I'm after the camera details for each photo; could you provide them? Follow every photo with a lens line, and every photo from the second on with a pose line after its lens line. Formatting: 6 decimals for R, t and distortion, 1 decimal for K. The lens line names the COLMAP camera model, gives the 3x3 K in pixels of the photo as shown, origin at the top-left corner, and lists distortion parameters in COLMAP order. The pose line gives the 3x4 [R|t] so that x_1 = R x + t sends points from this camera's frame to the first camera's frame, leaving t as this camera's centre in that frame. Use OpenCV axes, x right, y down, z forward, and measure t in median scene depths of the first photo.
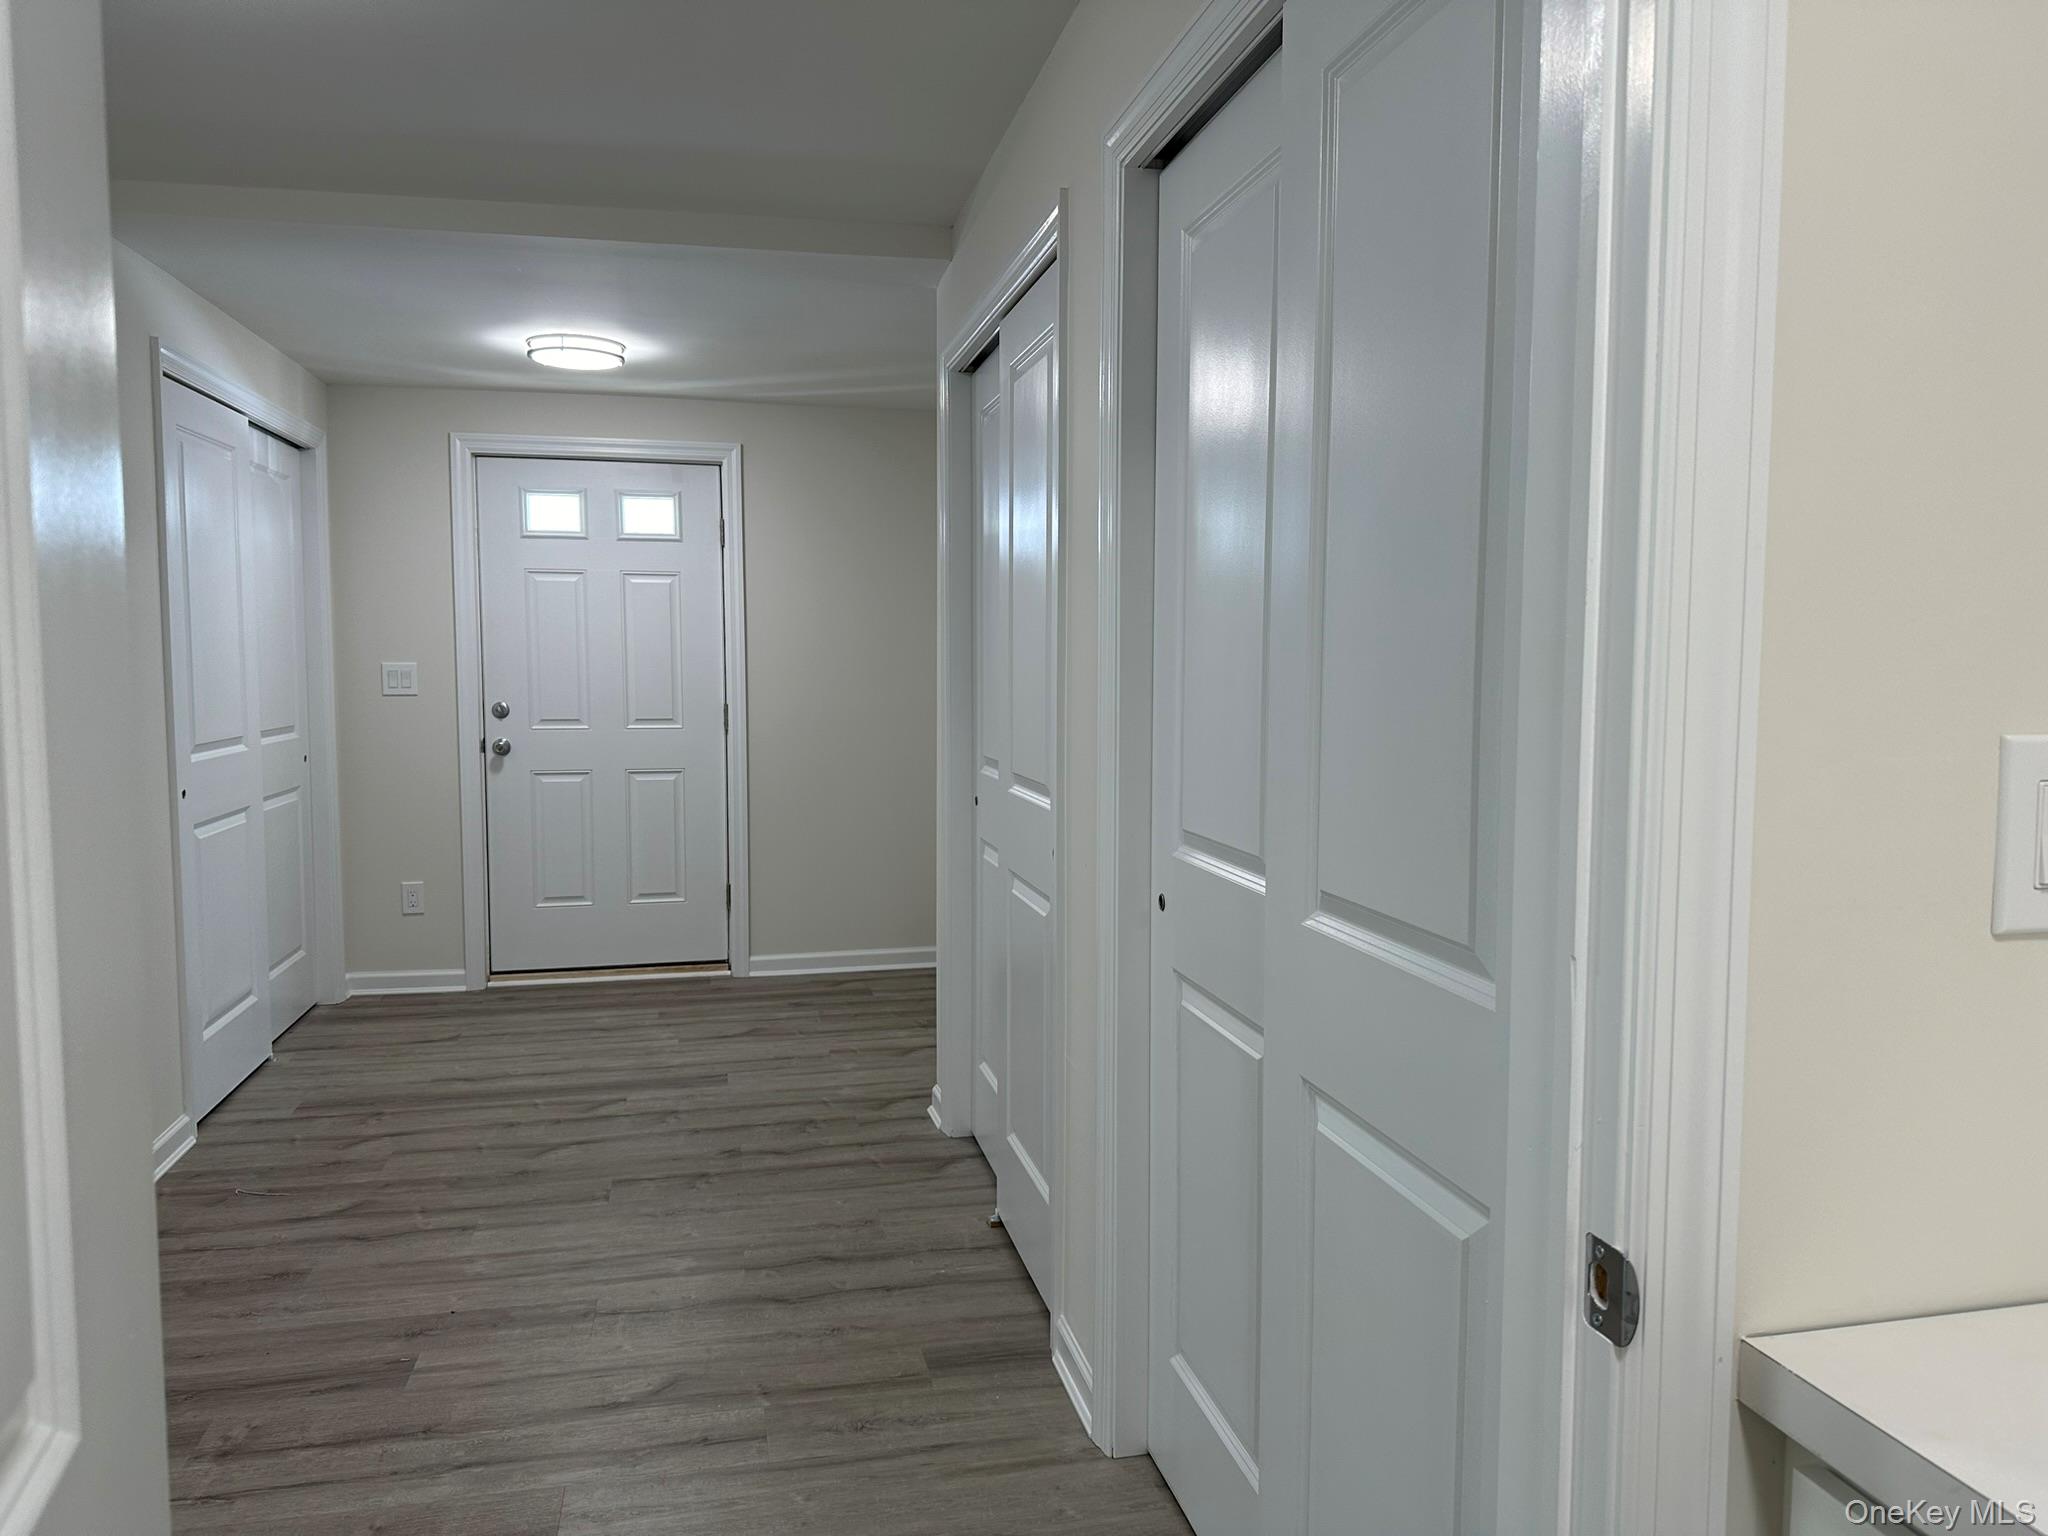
lens RADIAL K [[1457.7, 0, 1024.0], [0, 1457.7, 768.0], [0, 0, 1]] dist [0.116816, -0.202468]
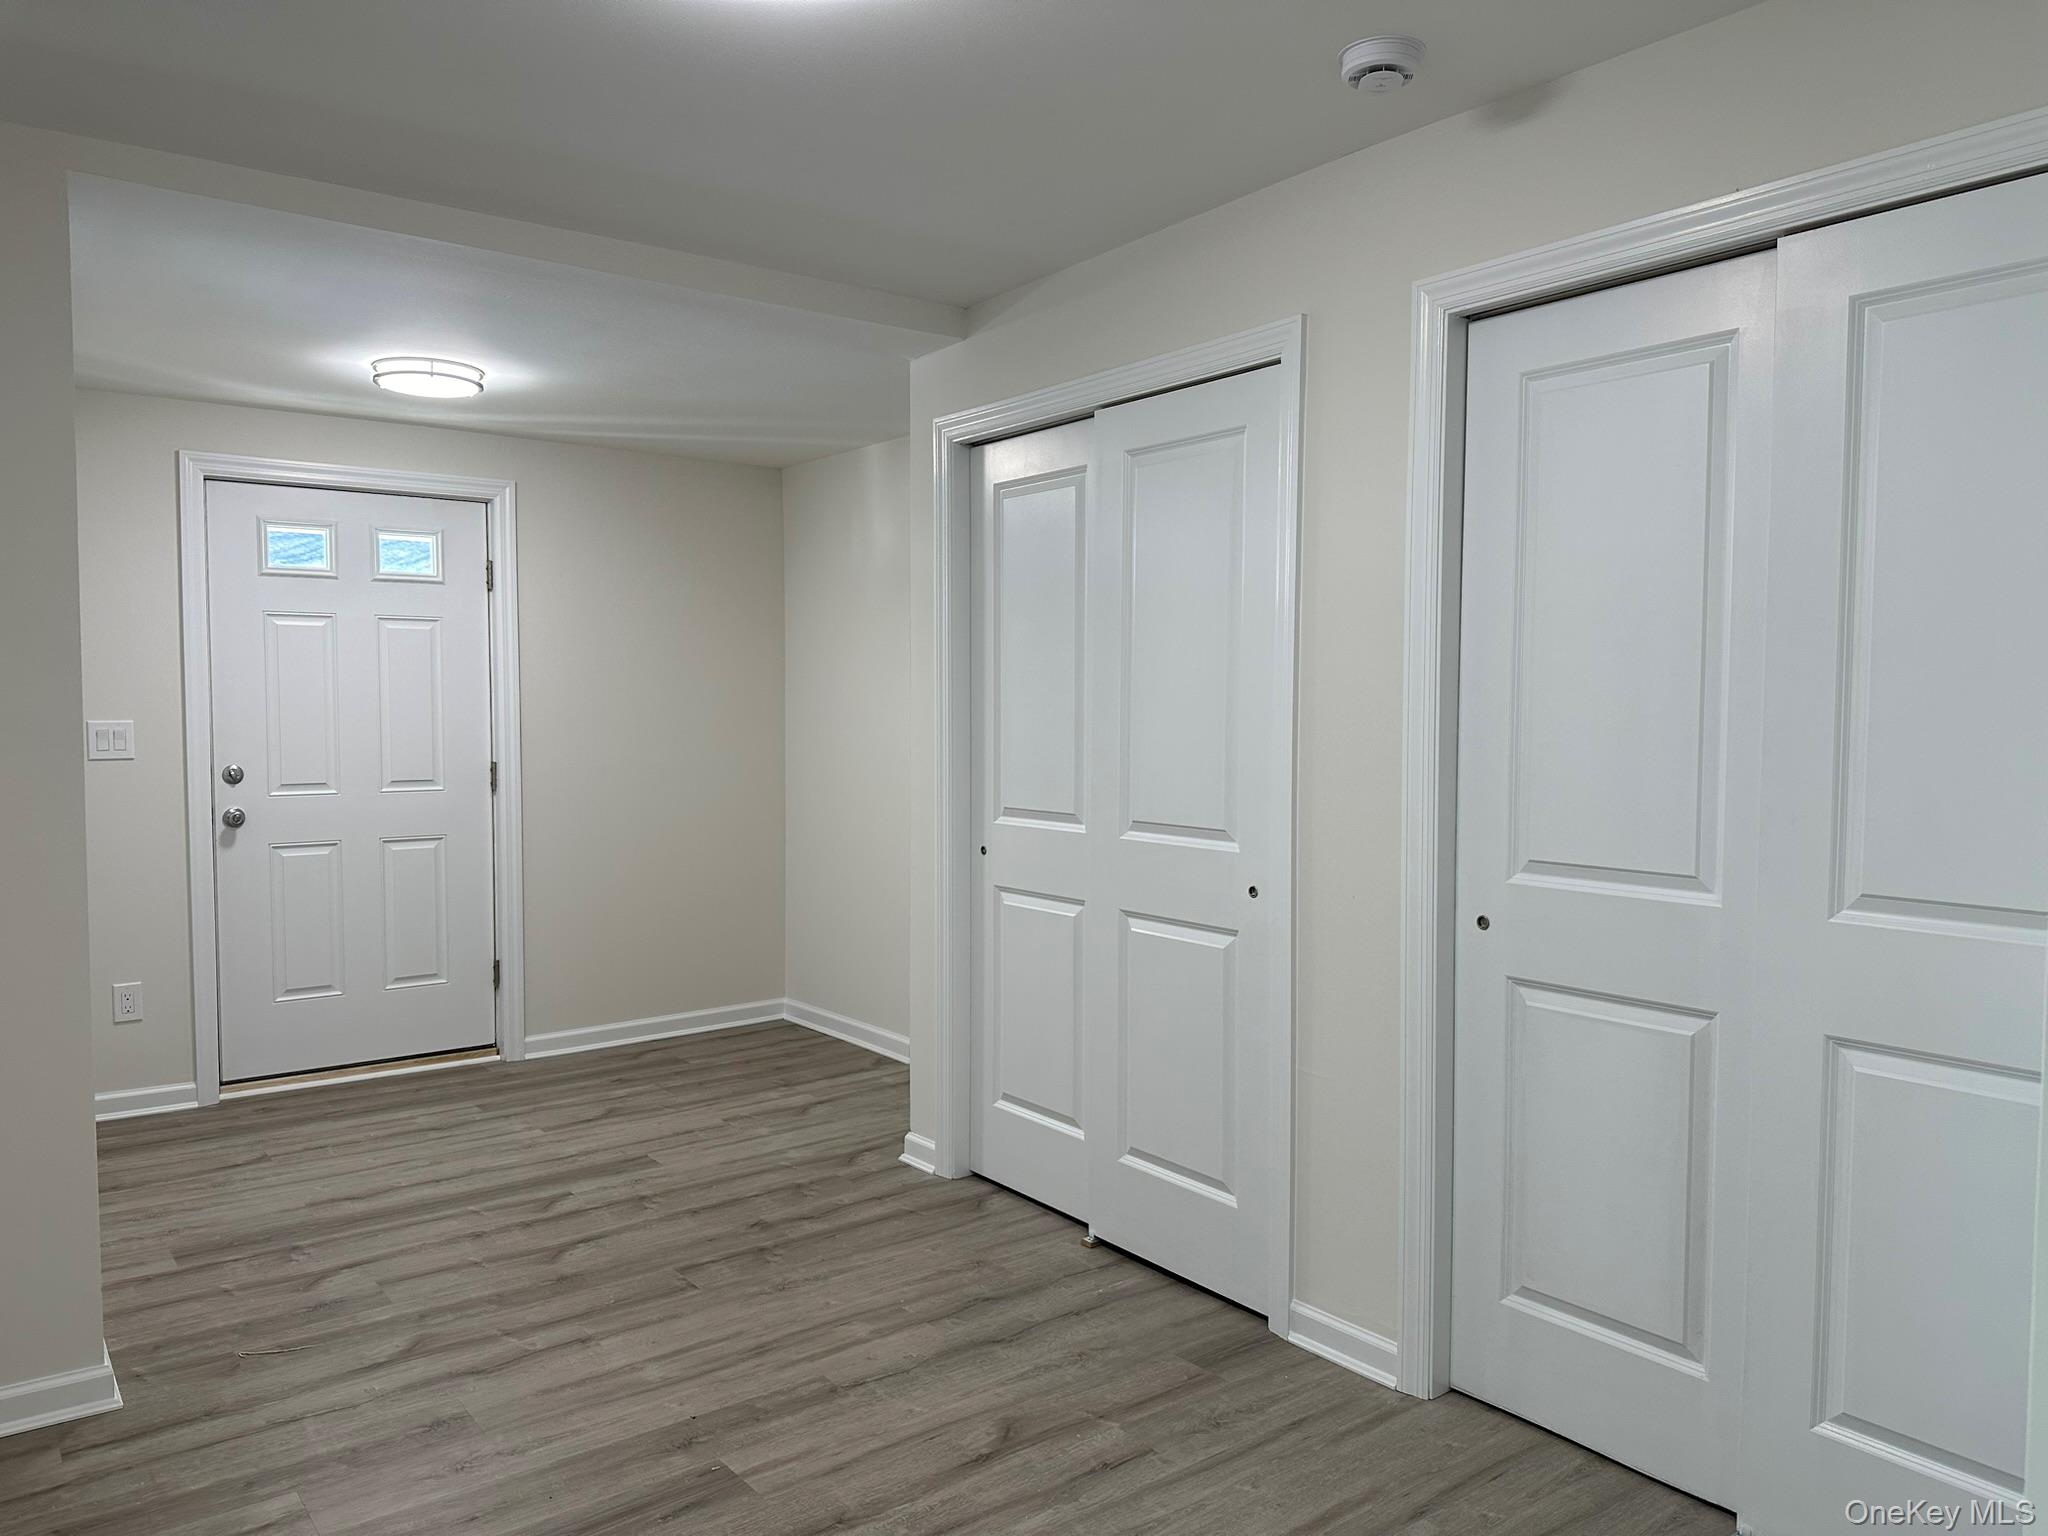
lens RADIAL K [[1457.7, 0, 1024.0], [0, 1457.7, 768.0], [0, 0, 1]] dist [0.116816, -0.202468]
pose [[0.902575, -0.018466, 0.430136, -0.377702], [0.032673, 0.999137, -0.025666, -0.007202], [-0.429291, 0.037219, 0.902399, 0.032637]]
